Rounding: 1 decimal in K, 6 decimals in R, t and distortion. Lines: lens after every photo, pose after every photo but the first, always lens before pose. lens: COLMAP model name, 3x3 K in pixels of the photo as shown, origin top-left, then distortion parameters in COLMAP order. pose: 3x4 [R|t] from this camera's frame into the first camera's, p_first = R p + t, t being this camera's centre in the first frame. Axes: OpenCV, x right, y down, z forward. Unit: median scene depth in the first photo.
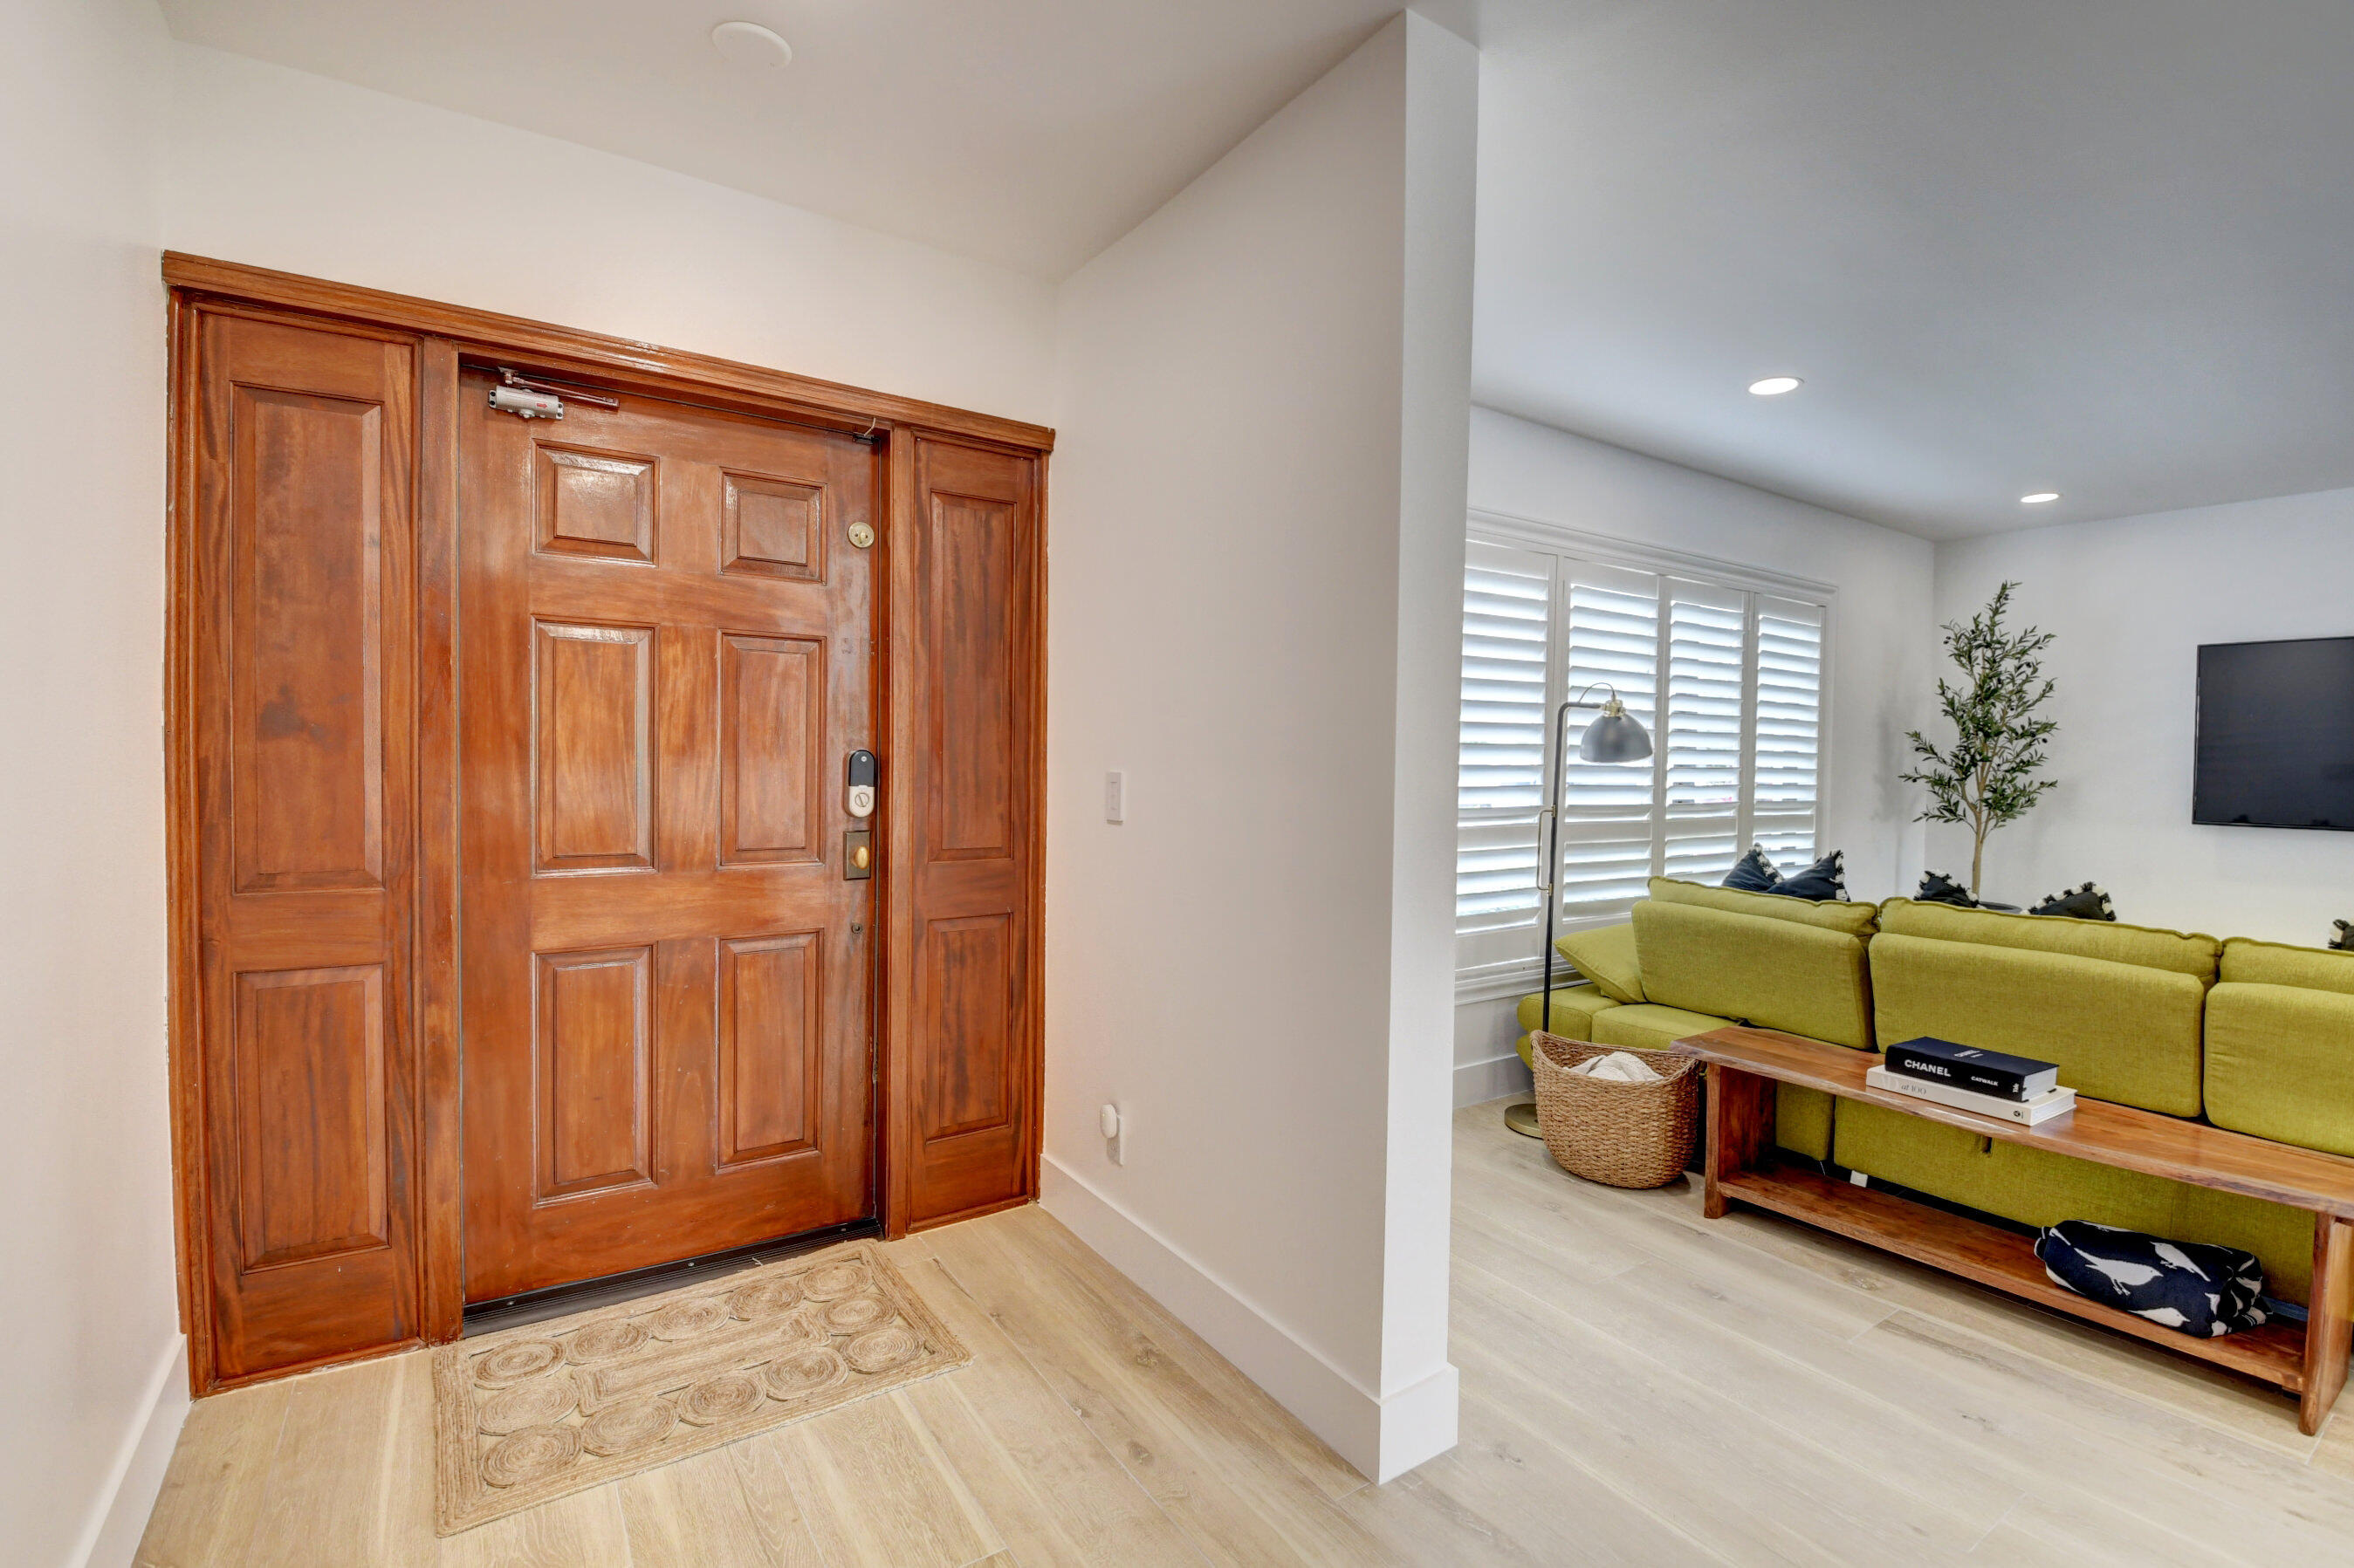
lens RADIAL K [[1053.1, 0, 1137.2], [0, 1053.1, 788.1], [0, 0, 1]] dist [-0.012647, -0.007166]
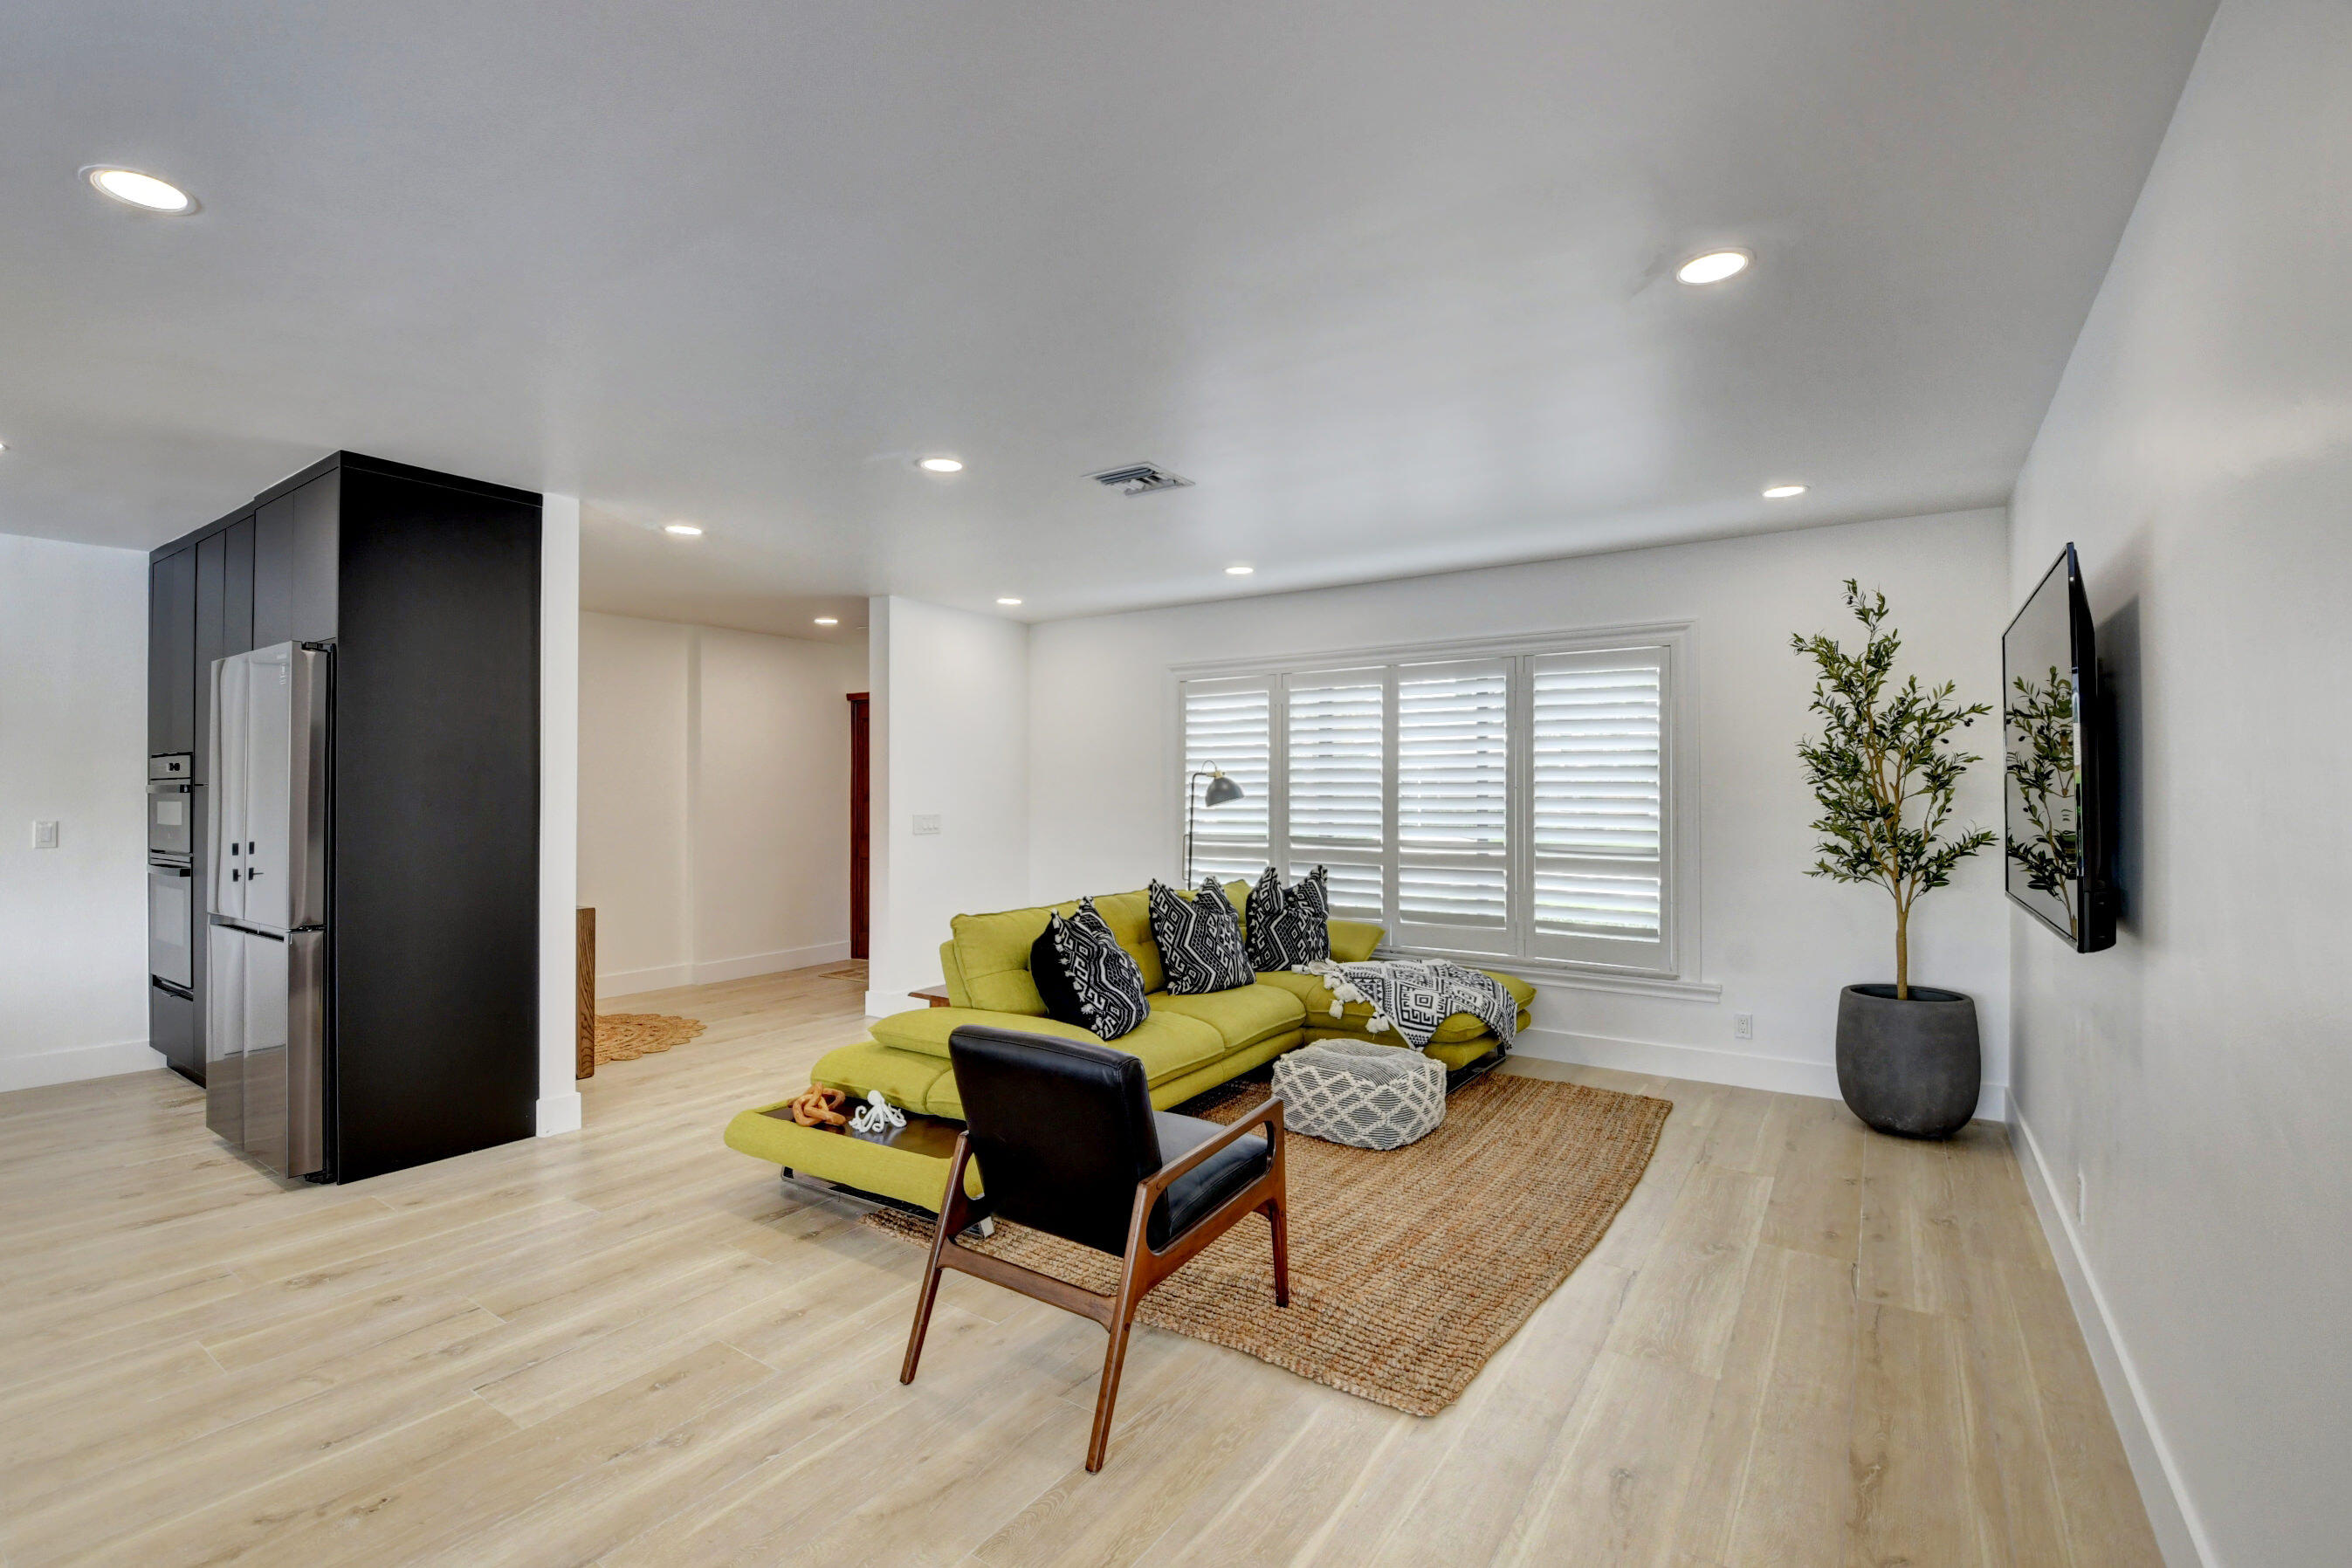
lens RADIAL K [[1052.3, 0, 1163.9], [0, 1052.3, 776.4], [0, 0, 1]] dist [-0.012647, -0.007166]
pose [[0.395542, -0.024486, -0.918121, 1.554446], [-0.024469, 0.999009, -0.037185, -0.007244], [0.918122, 0.037174, 0.394551, 0.221123]]
